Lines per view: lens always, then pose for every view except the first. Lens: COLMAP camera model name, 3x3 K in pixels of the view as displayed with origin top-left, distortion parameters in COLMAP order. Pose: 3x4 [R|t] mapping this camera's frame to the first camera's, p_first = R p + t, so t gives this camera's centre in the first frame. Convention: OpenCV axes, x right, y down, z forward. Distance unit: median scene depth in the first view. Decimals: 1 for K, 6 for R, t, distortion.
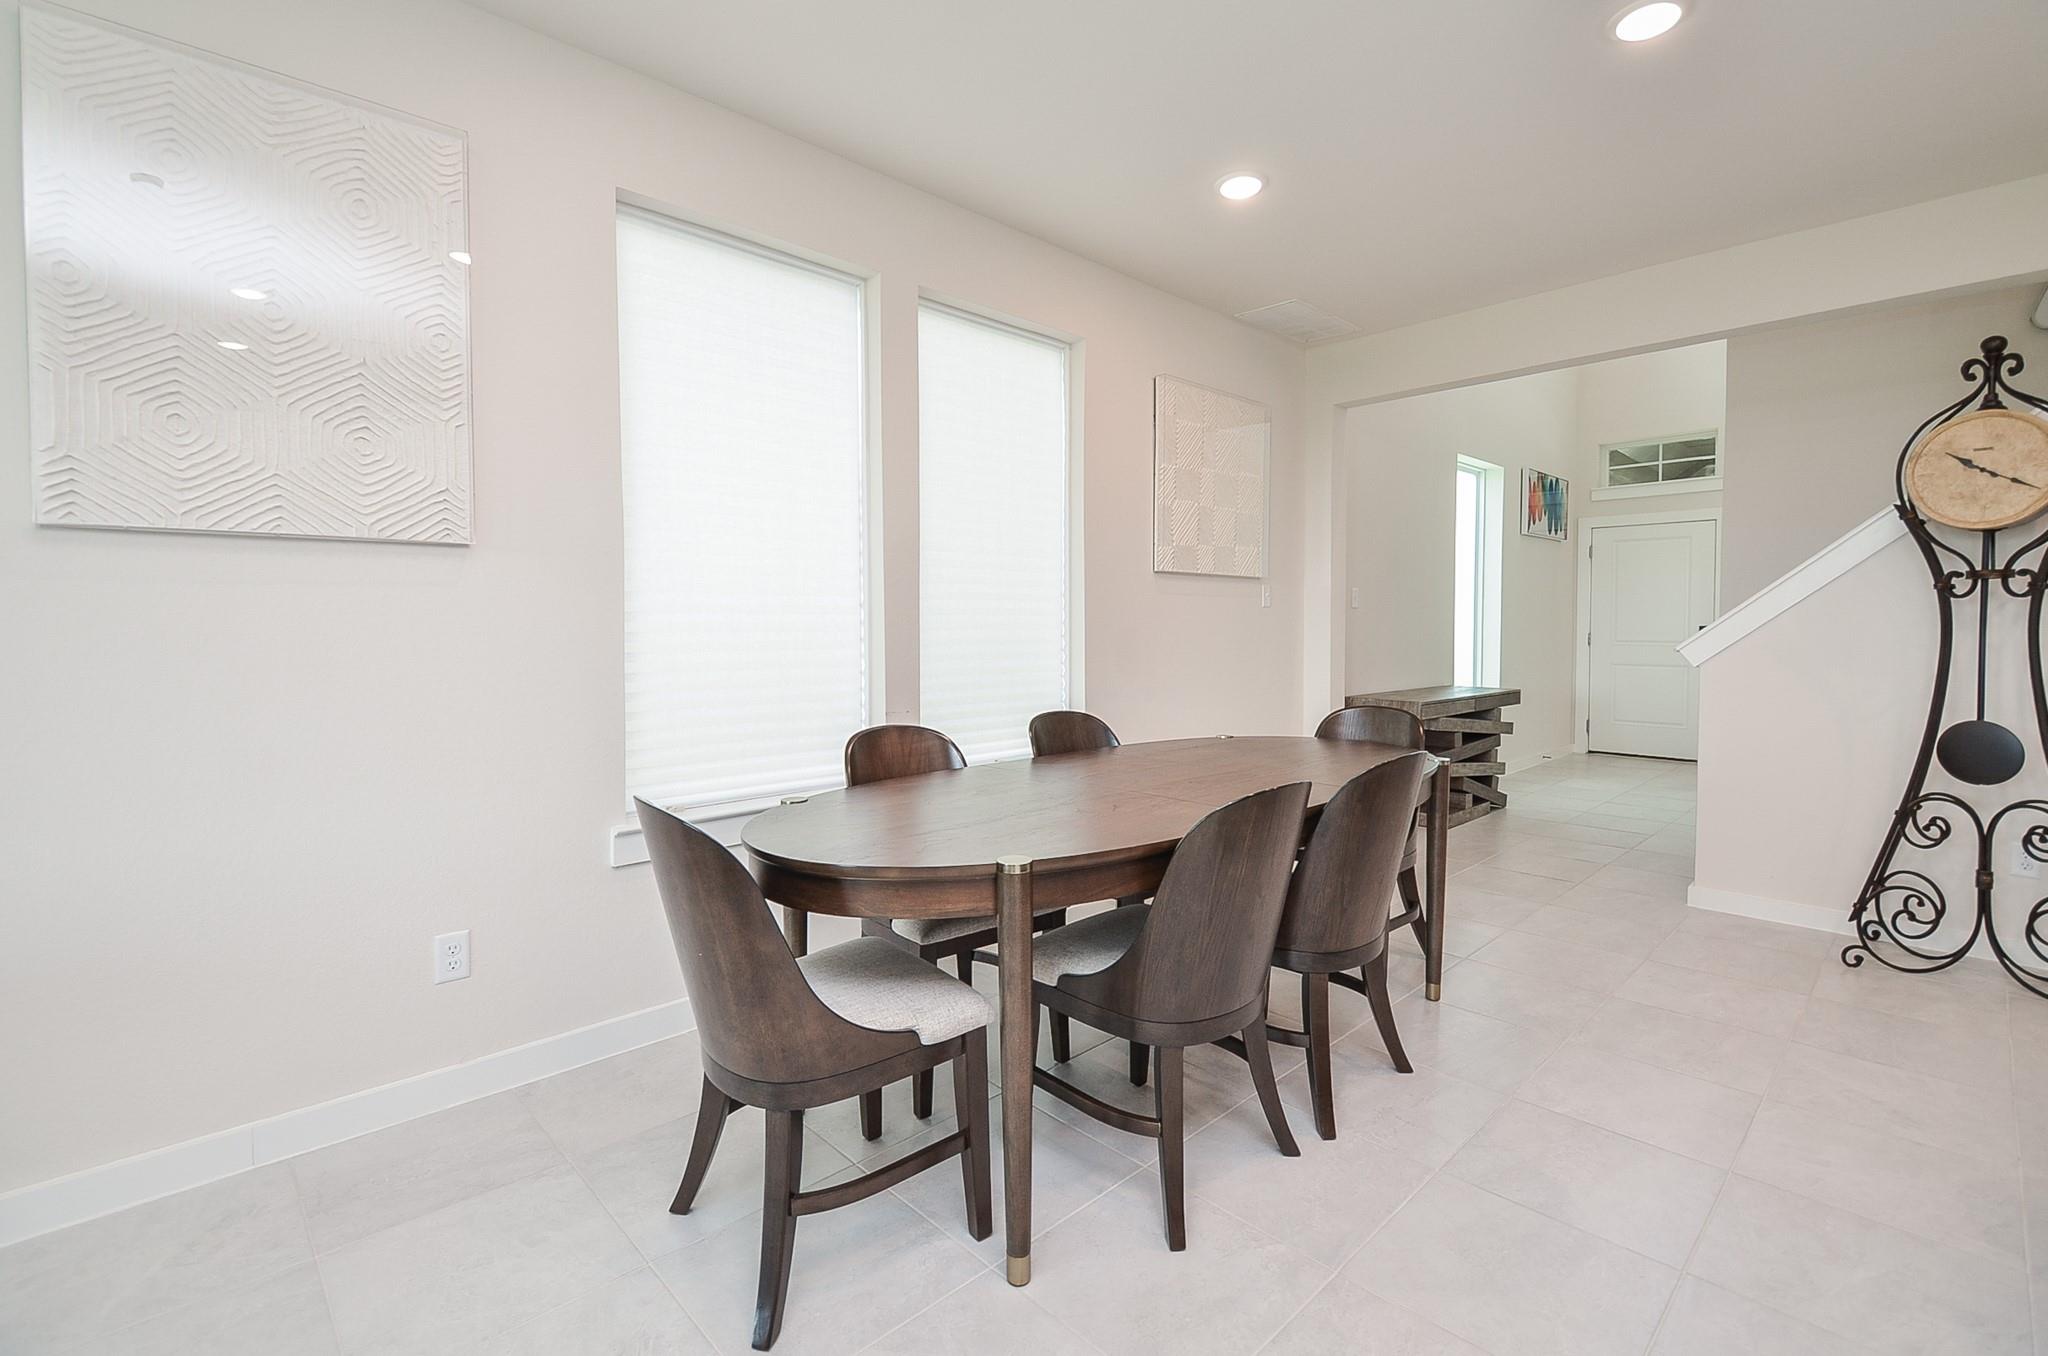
lens RADIAL K [[906.0, 0, 1027.1], [0, 906.0, 649.6], [0, 0, 1]] dist [-0.002444, -0.000103]
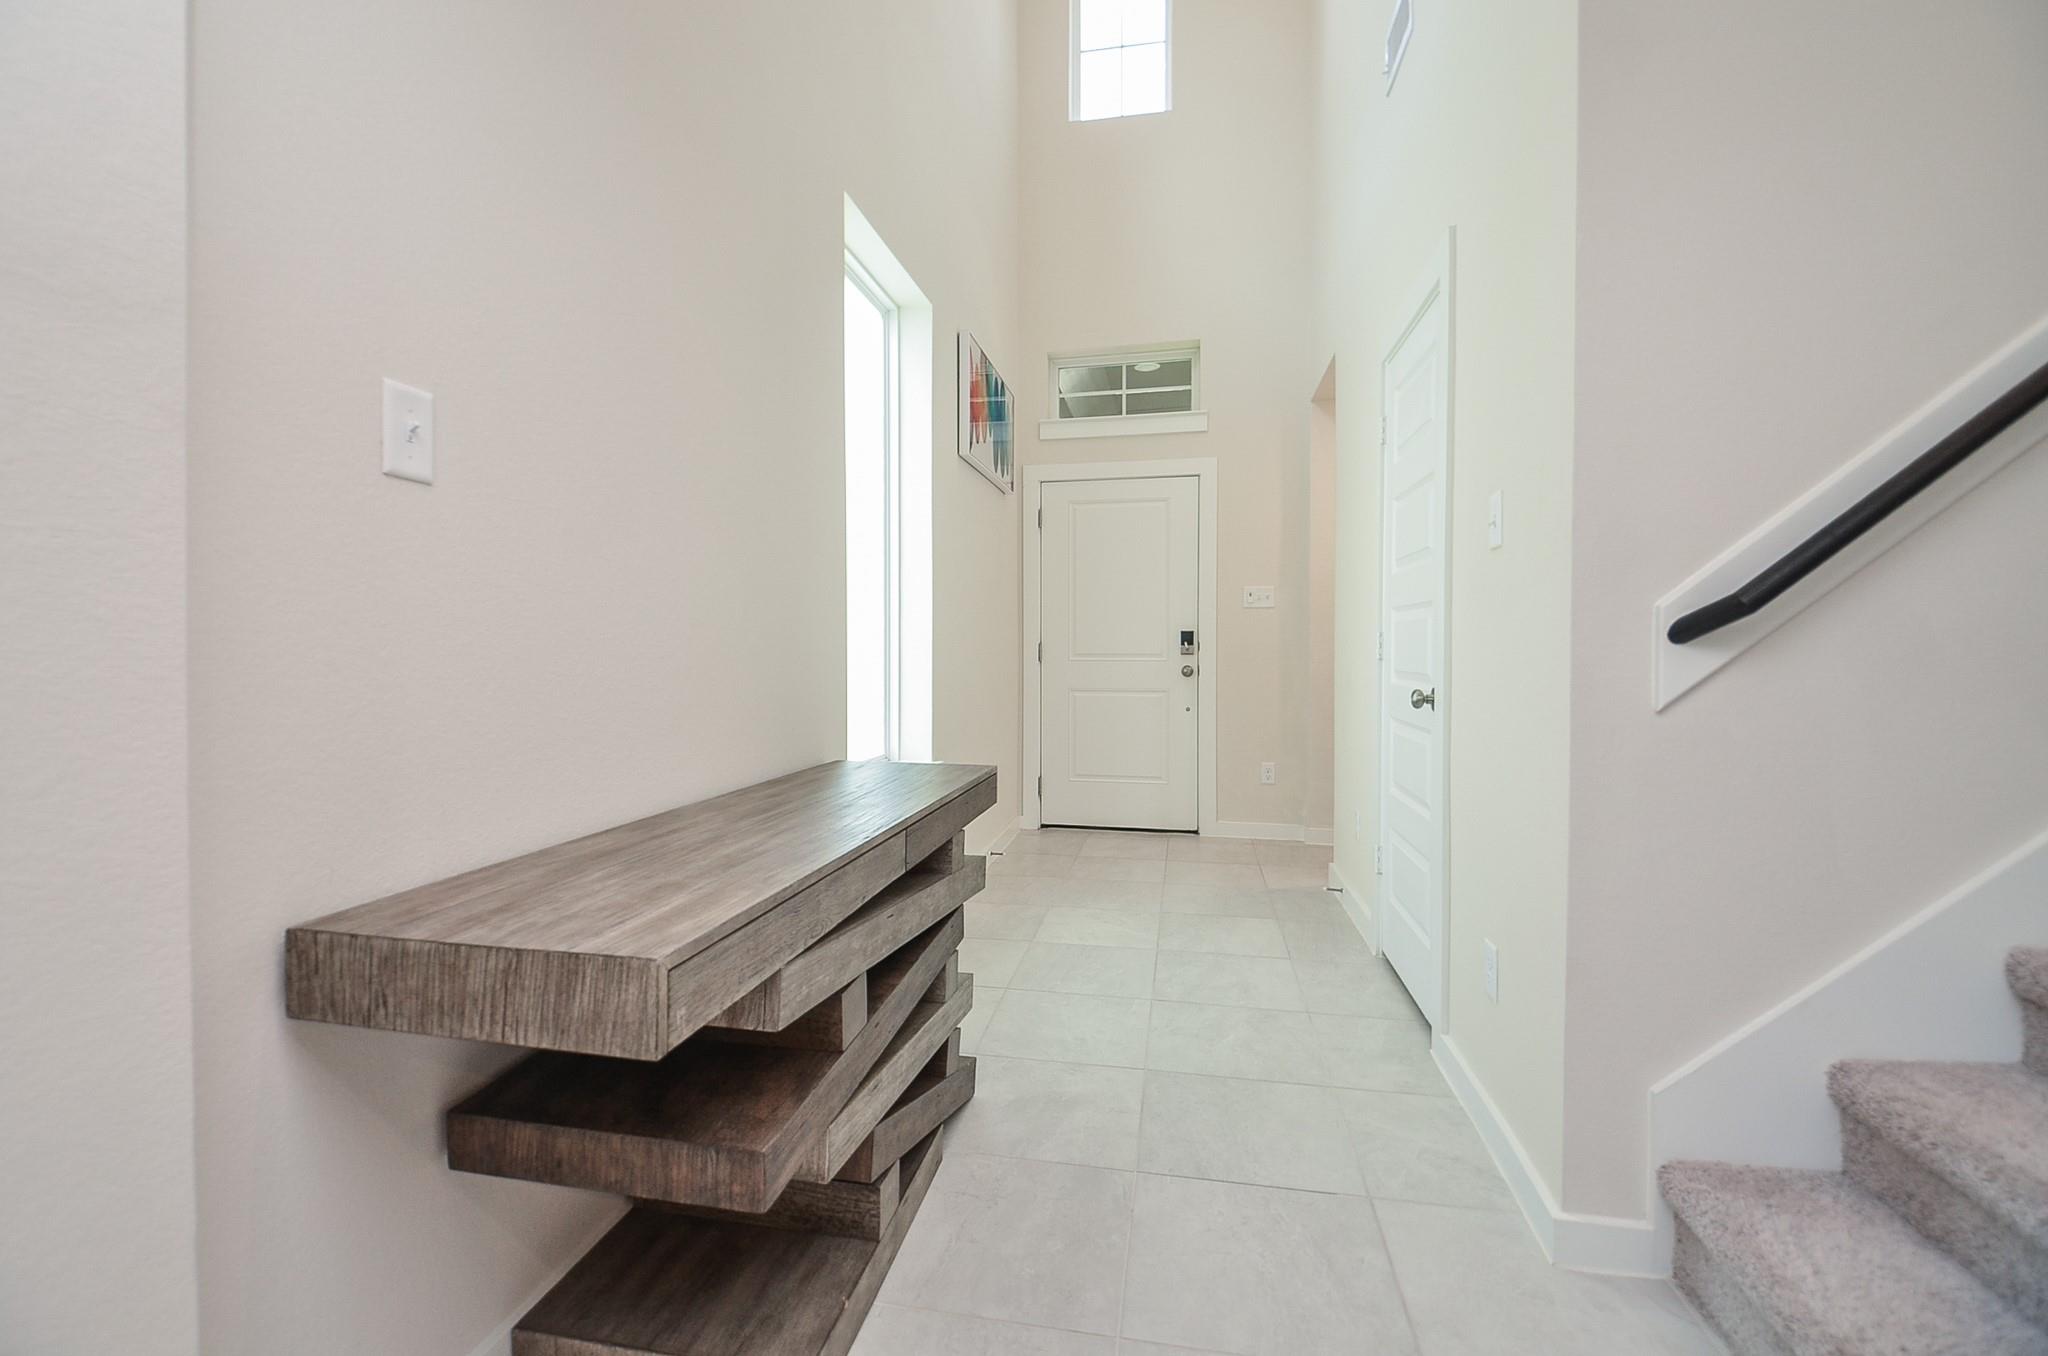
lens RADIAL K [[877.1, 0, 1024.6], [0, 877.1, 662.2], [0, 0, 1]] dist [-0.001436, -0.000044]
pose [[0.804820, -0.008147, 0.593464, 0.344284], [0.014739, 0.999872, -0.006263, -0.000593], [-0.593337, 0.013787, 0.804836, 0.720774]]
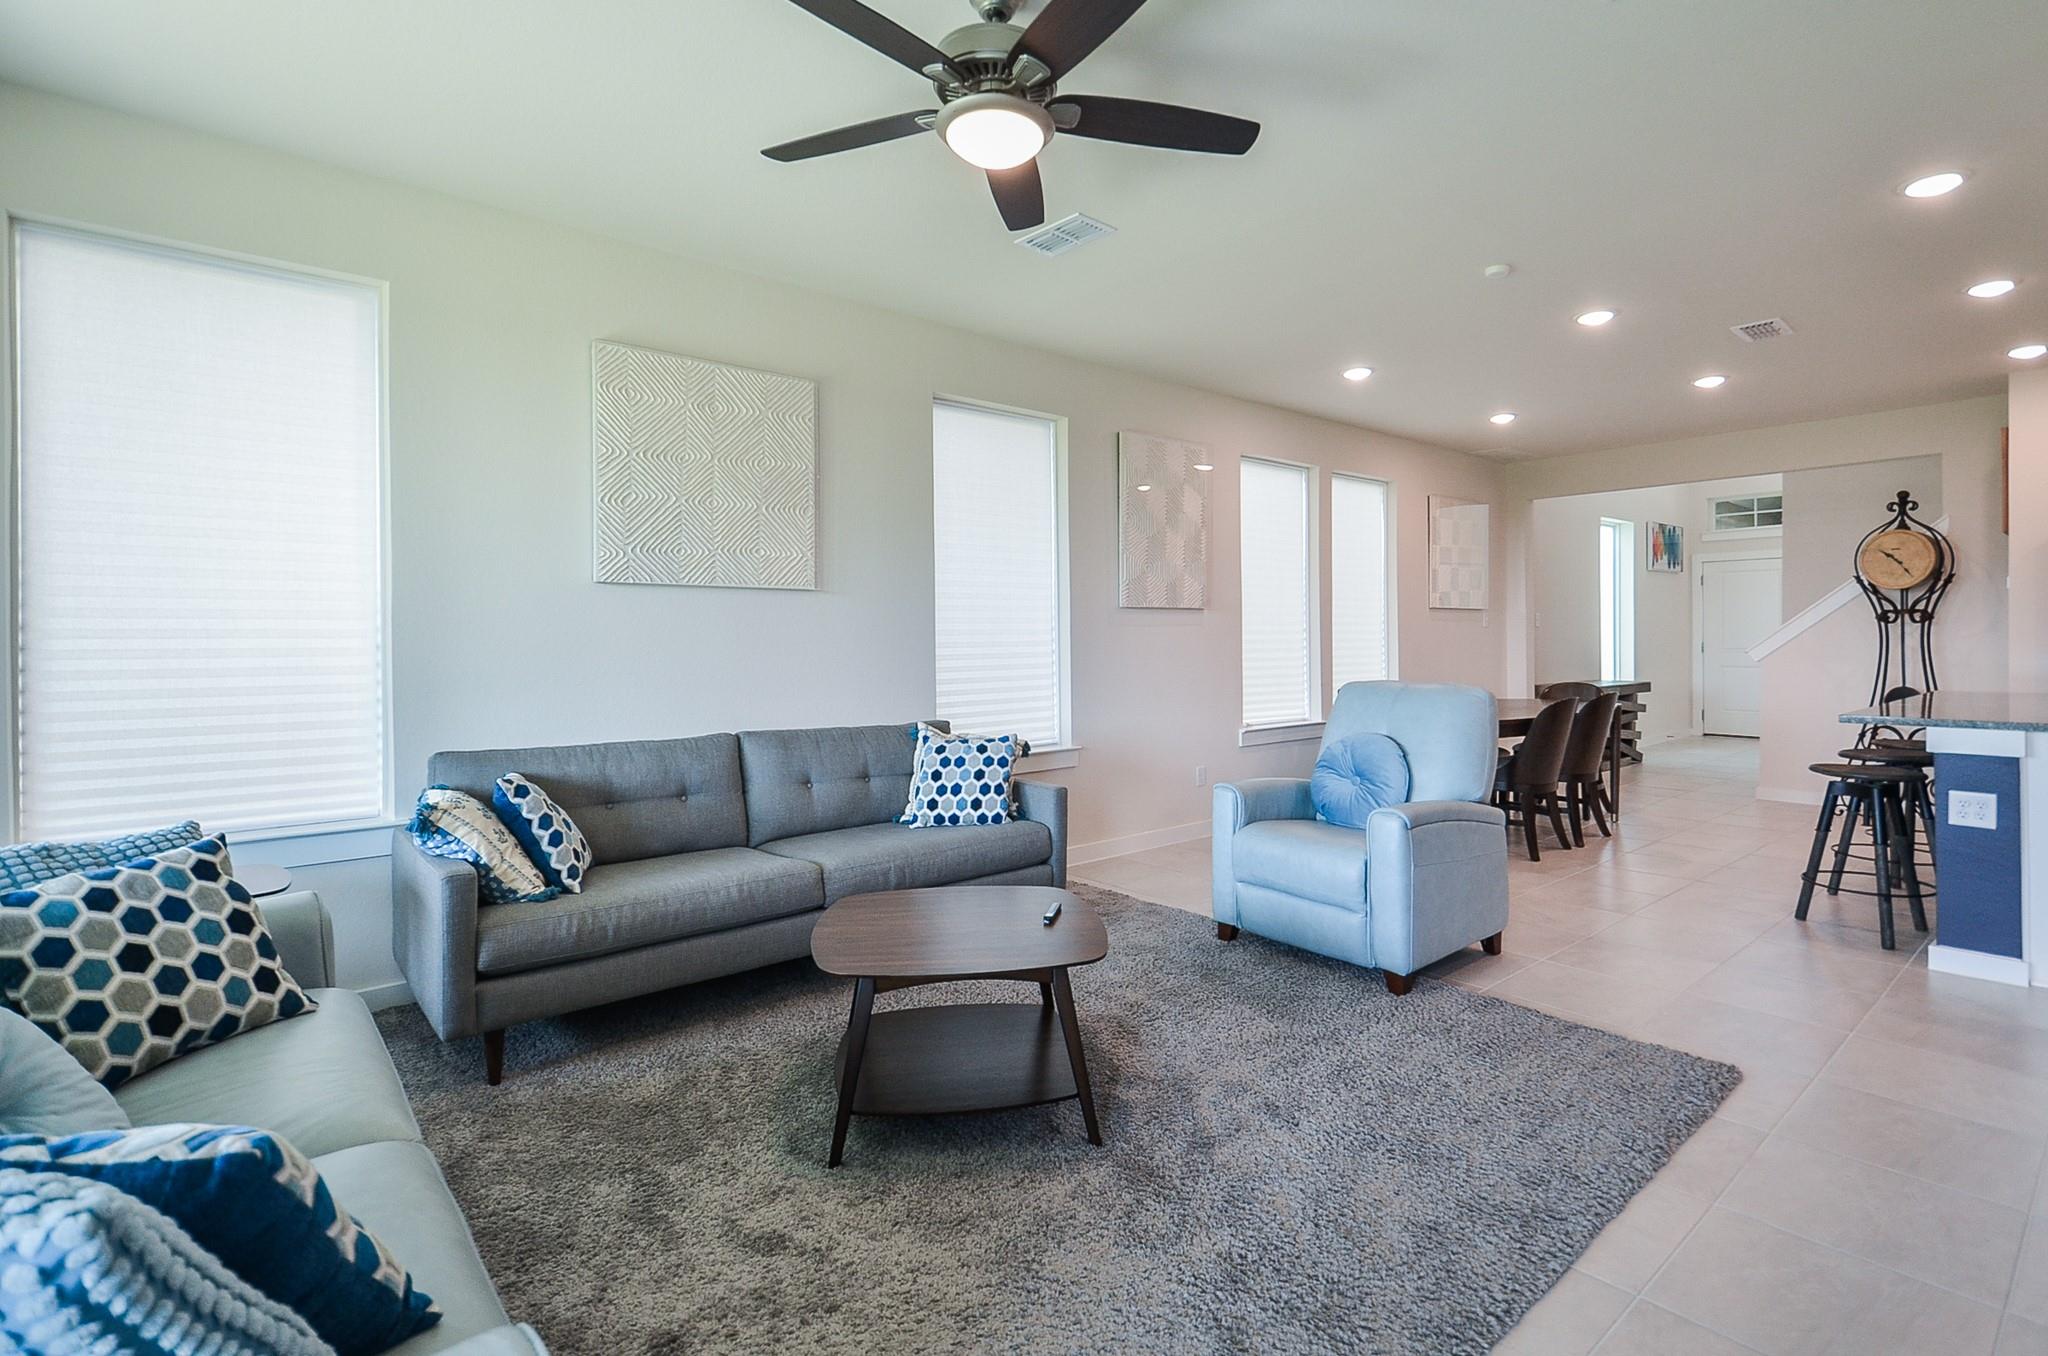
lens RADIAL K [[980.1, 0, 1028.0], [0, 980.1, 639.0], [0, 0, 1]] dist [0.001283, -0.000273]
pose [[0.998384, -0.006876, -0.056408, -0.374819], [0.005582, 0.999718, -0.023072, 0.007850], [0.056551, 0.022720, 0.998141, -0.647083]]
